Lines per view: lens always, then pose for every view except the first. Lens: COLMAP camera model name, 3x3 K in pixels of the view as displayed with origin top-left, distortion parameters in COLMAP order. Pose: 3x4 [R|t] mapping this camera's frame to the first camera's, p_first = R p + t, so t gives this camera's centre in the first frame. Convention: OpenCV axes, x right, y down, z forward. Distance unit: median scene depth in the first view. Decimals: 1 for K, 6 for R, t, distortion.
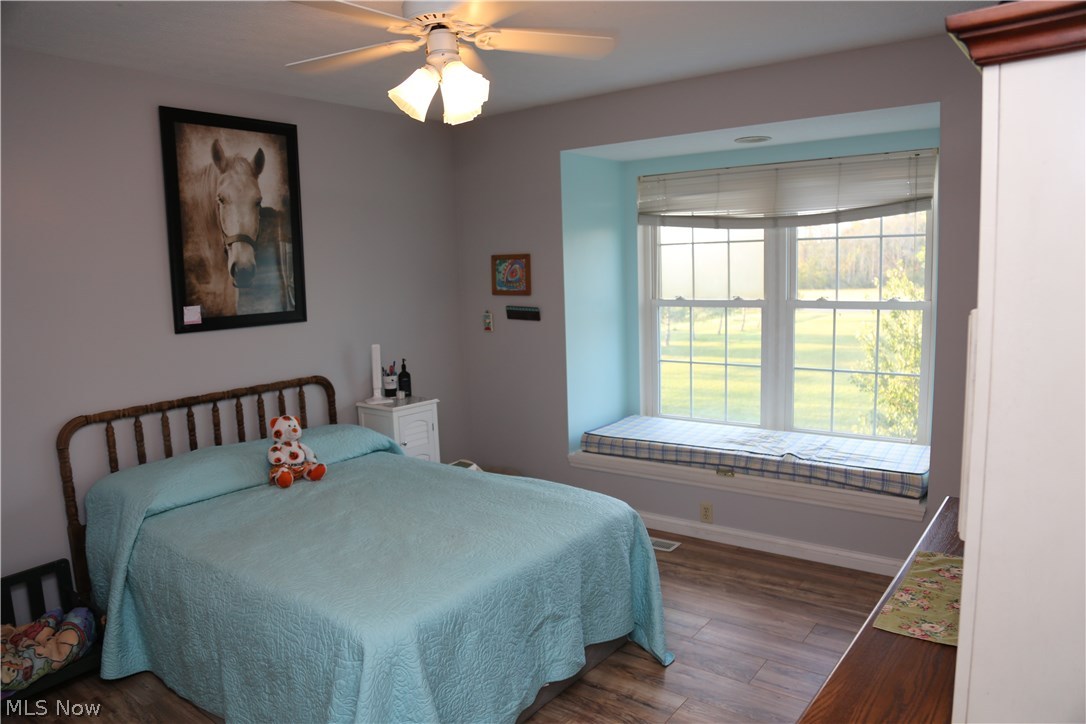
lens RADIAL K [[733.5, 0, 543.0], [0, 733.5, 362.0], [0, 0, 1]] dist [-0.134737, 0.074581]
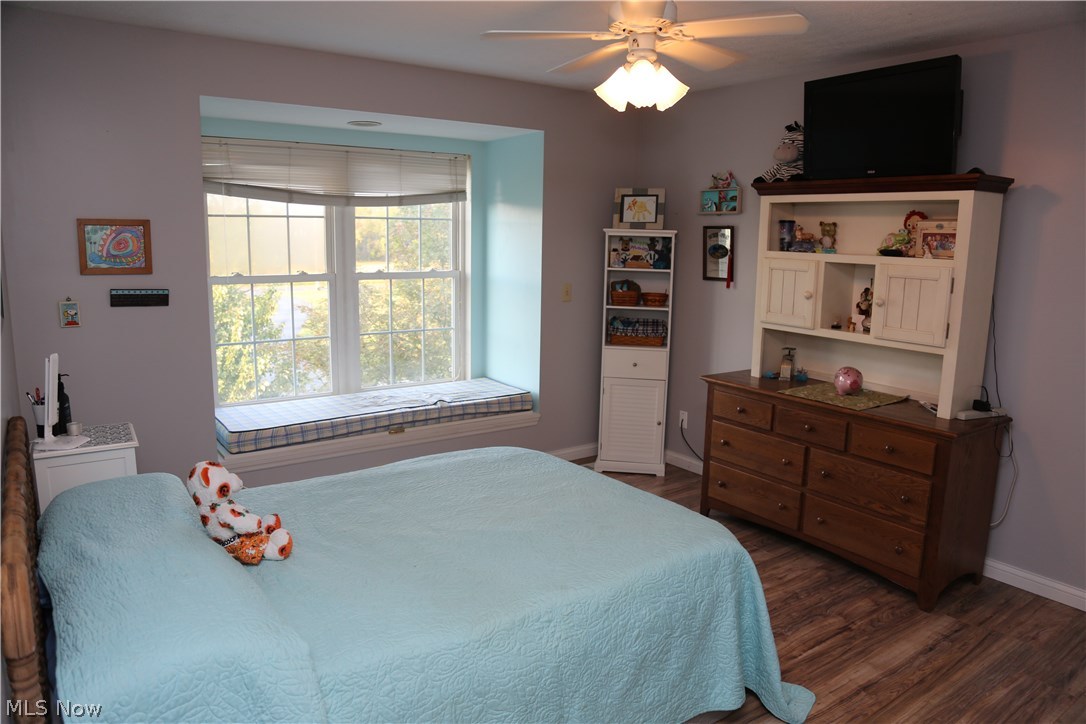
lens RADIAL K [[733.5, 0, 543.0], [0, 733.5, 362.0], [0, 0, 1]] dist [-0.134737, 0.074581]
pose [[0.295213, -0.125955, 0.947093, -0.637353], [0.097831, 0.990047, 0.101173, -0.035365], [-0.950410, 0.062787, 0.304597, 0.402688]]
